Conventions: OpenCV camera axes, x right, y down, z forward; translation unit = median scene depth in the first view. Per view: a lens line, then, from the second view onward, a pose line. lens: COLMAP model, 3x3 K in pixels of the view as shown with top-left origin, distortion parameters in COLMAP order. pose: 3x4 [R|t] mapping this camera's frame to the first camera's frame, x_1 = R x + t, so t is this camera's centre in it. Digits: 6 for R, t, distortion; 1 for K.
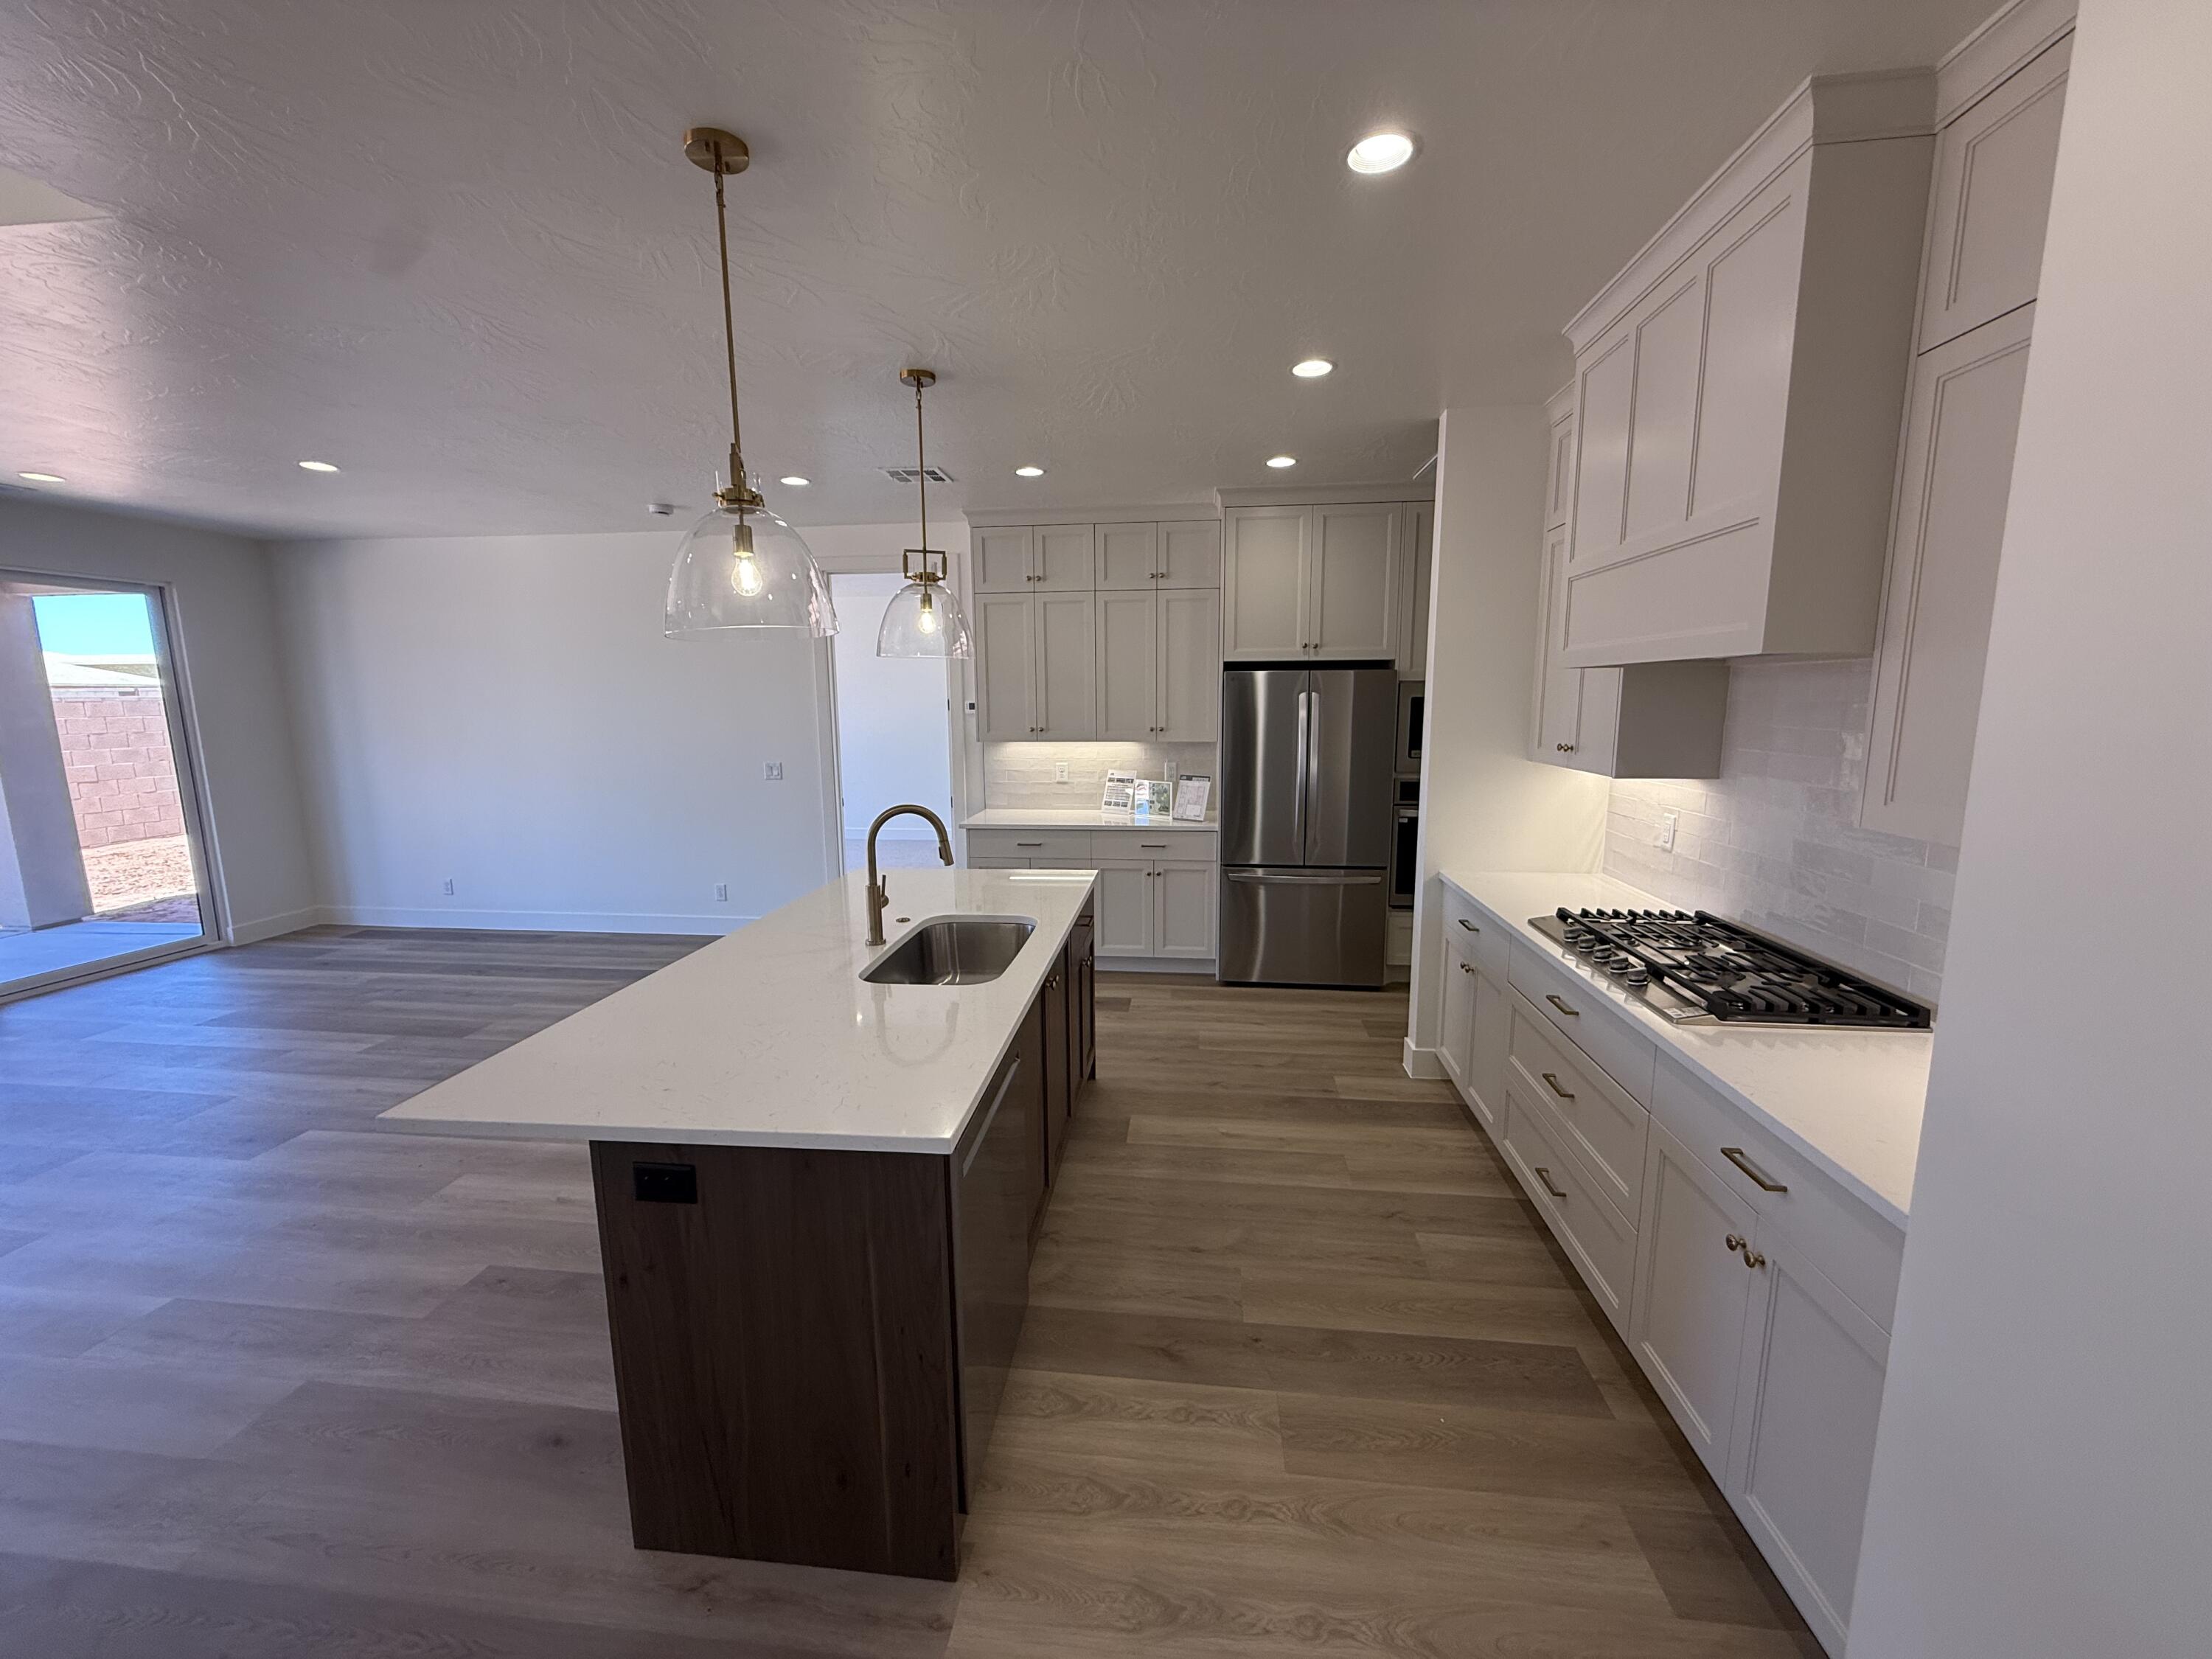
lens RADIAL K [[879.1, 0, 1099.9], [0, 879.1, 832.6], [0, 0, 1]] dist [0.000455, 0.000425]
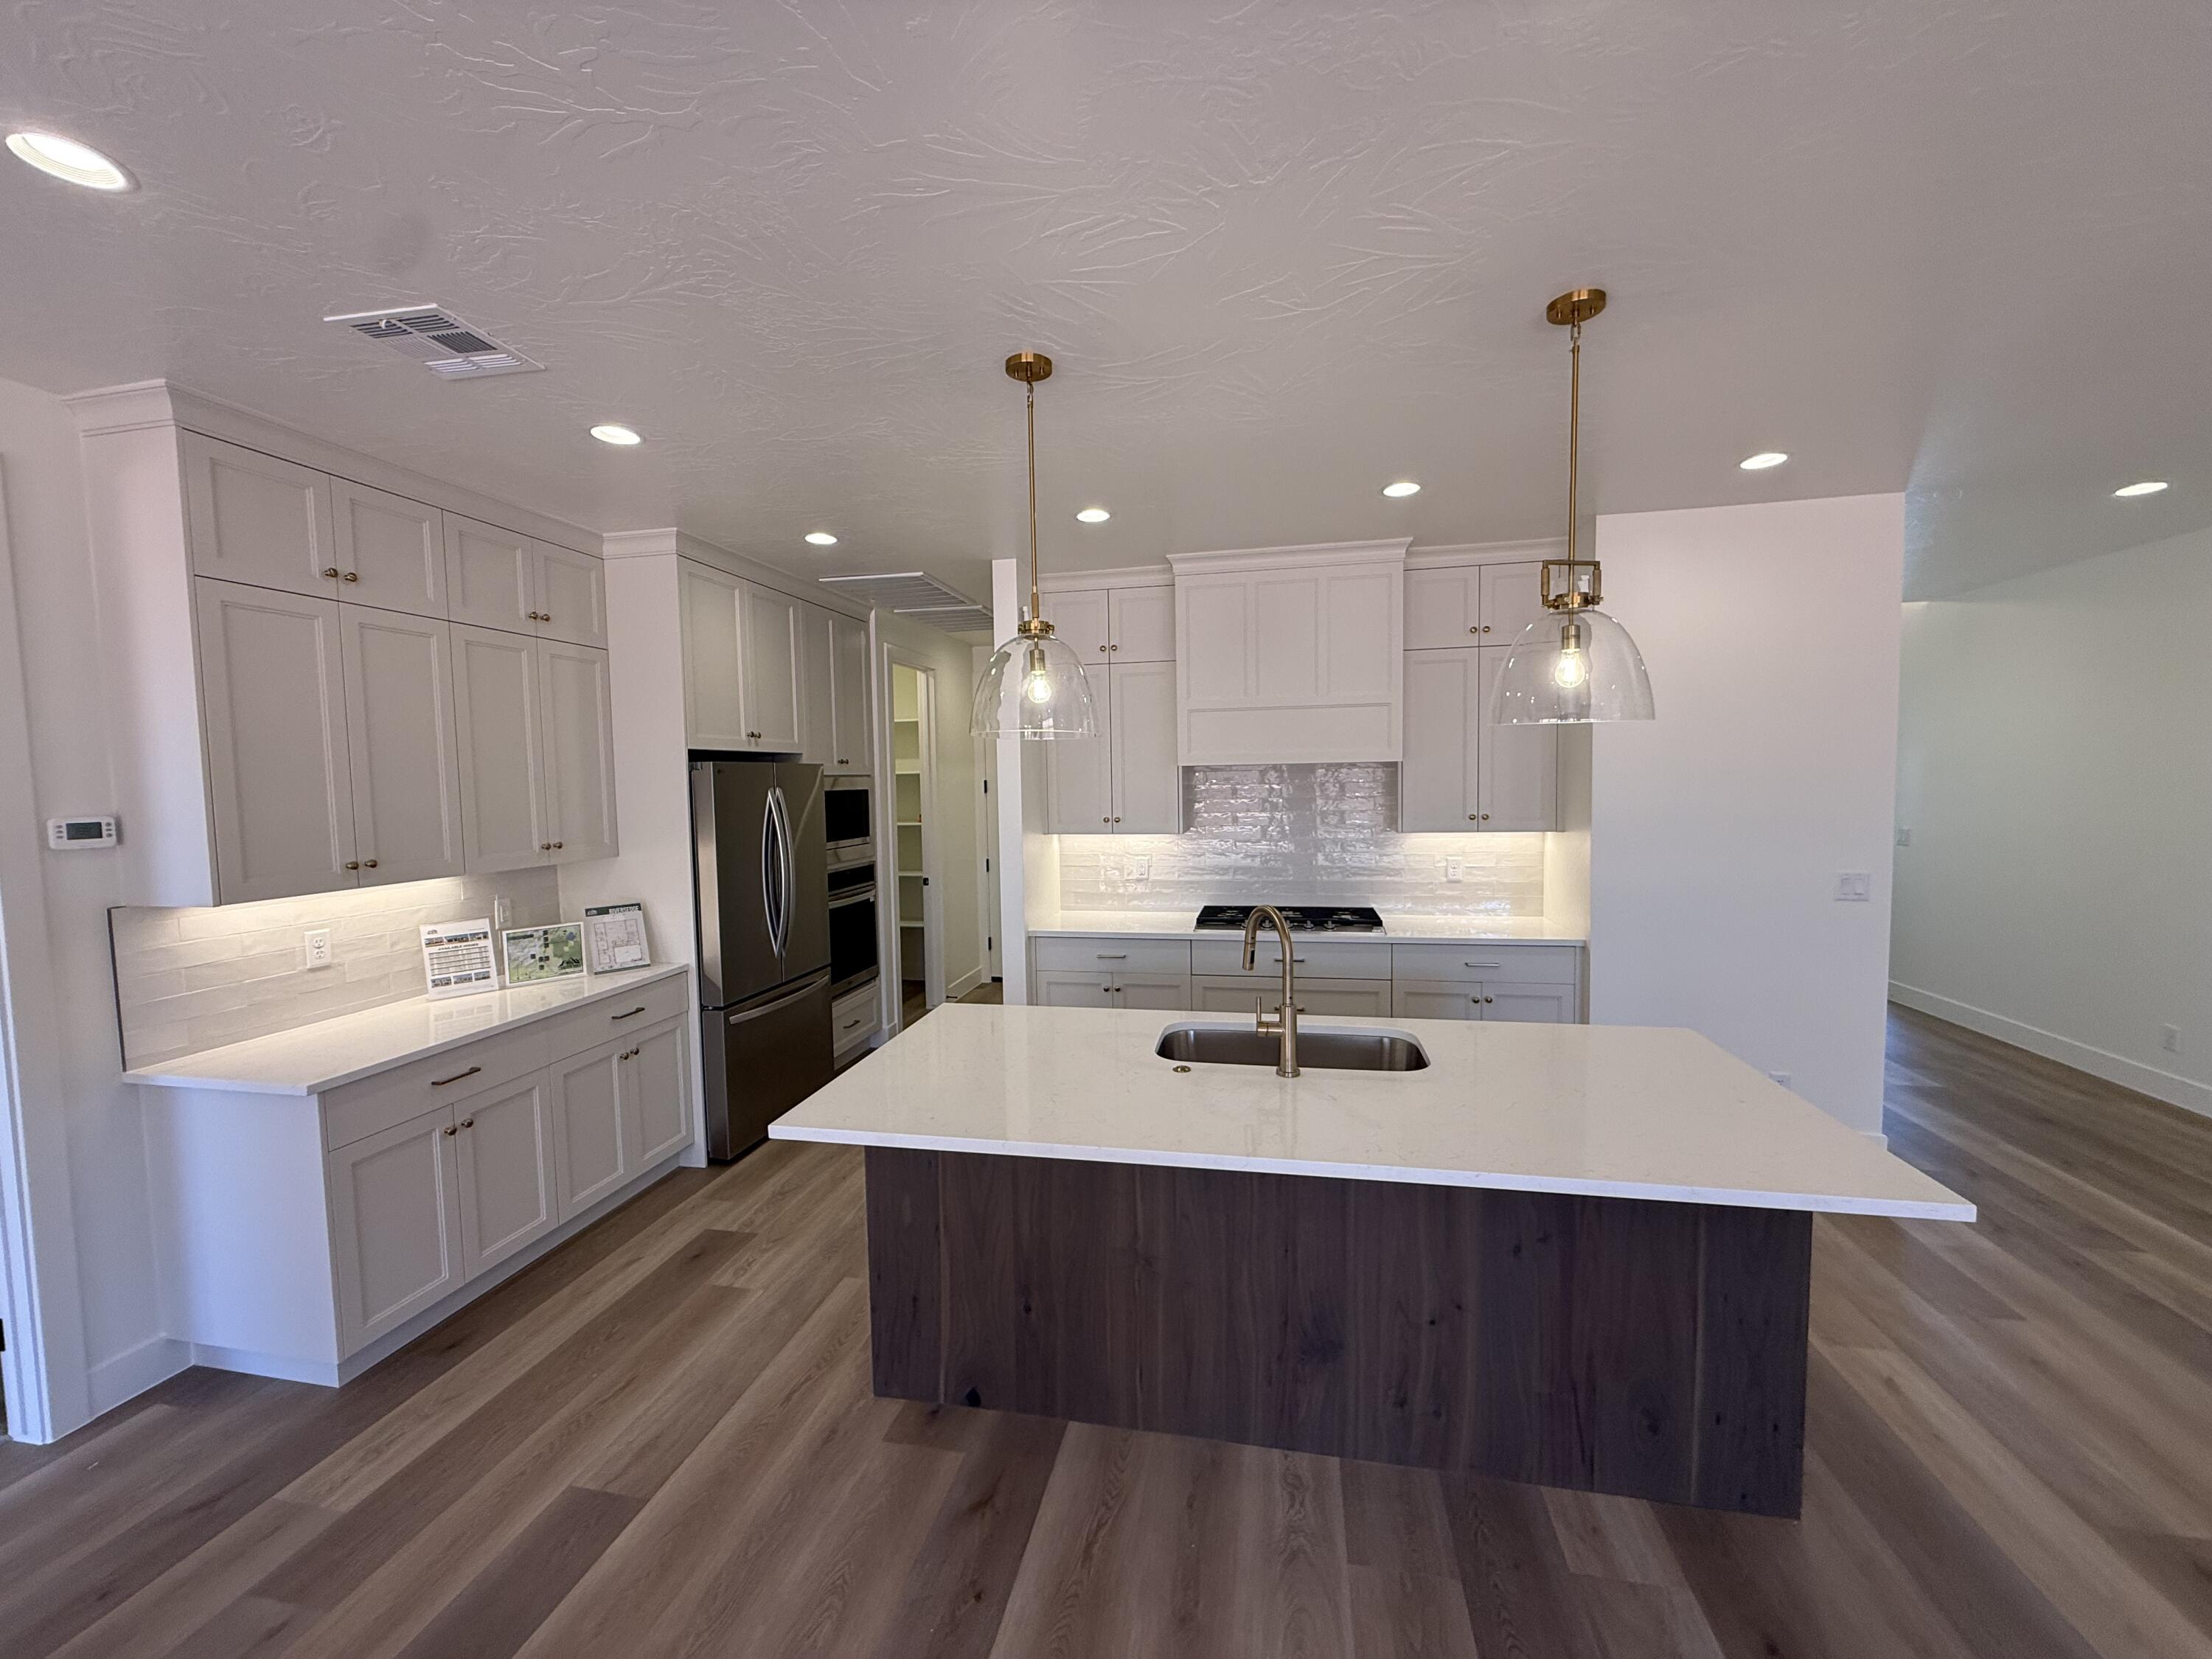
lens RADIAL K [[879.1, 0, 1099.9], [0, 879.1, 832.6], [0, 0, 1]] dist [0.000455, 0.000425]
pose [[0.090420, -0.057952, 0.994216, -0.659662], [0.172268, 0.984167, 0.041699, -0.100971], [-0.980891, 0.167501, 0.098972, 0.636332]]
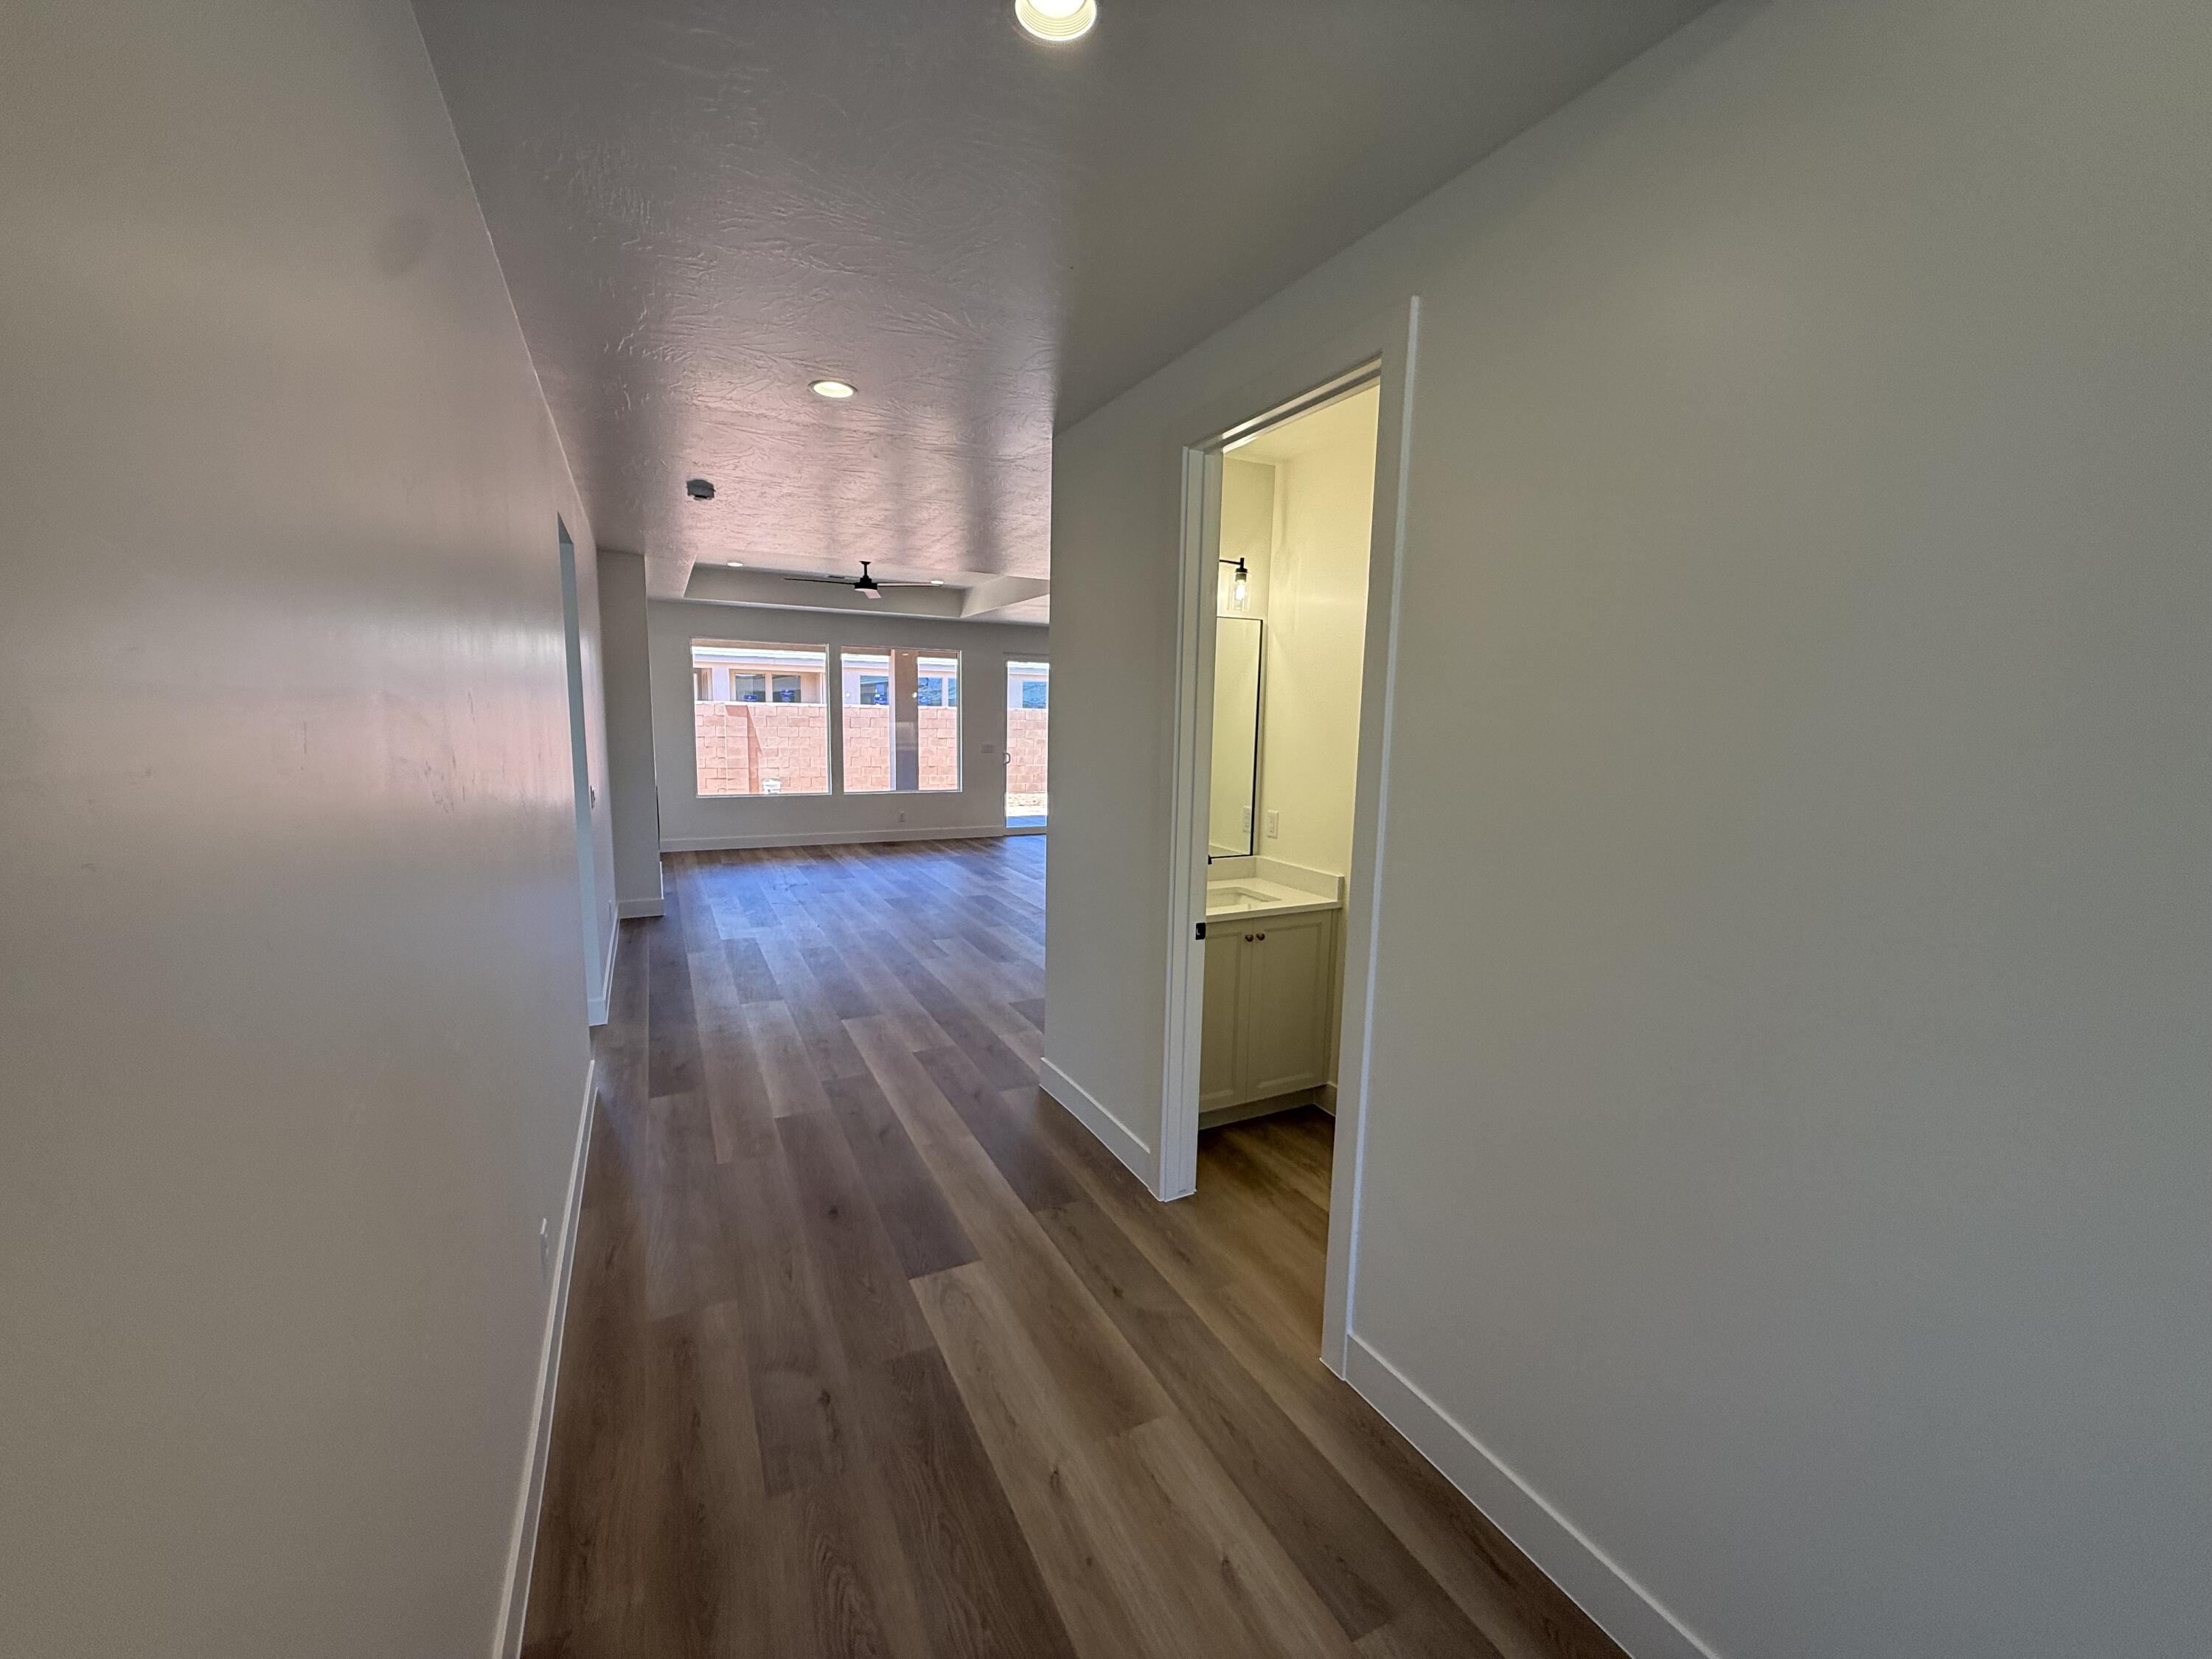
lens RADIAL K [[879.1, 0, 1099.9], [0, 879.1, 832.6], [0, 0, 1]] dist [0.000455, 0.000425]
pose [[0.552793, 0.130489, -0.823038, 0.938906], [-0.153867, 0.986664, 0.053087, 0.061538], [0.818990, 0.097292, 0.565499, -0.431557]]
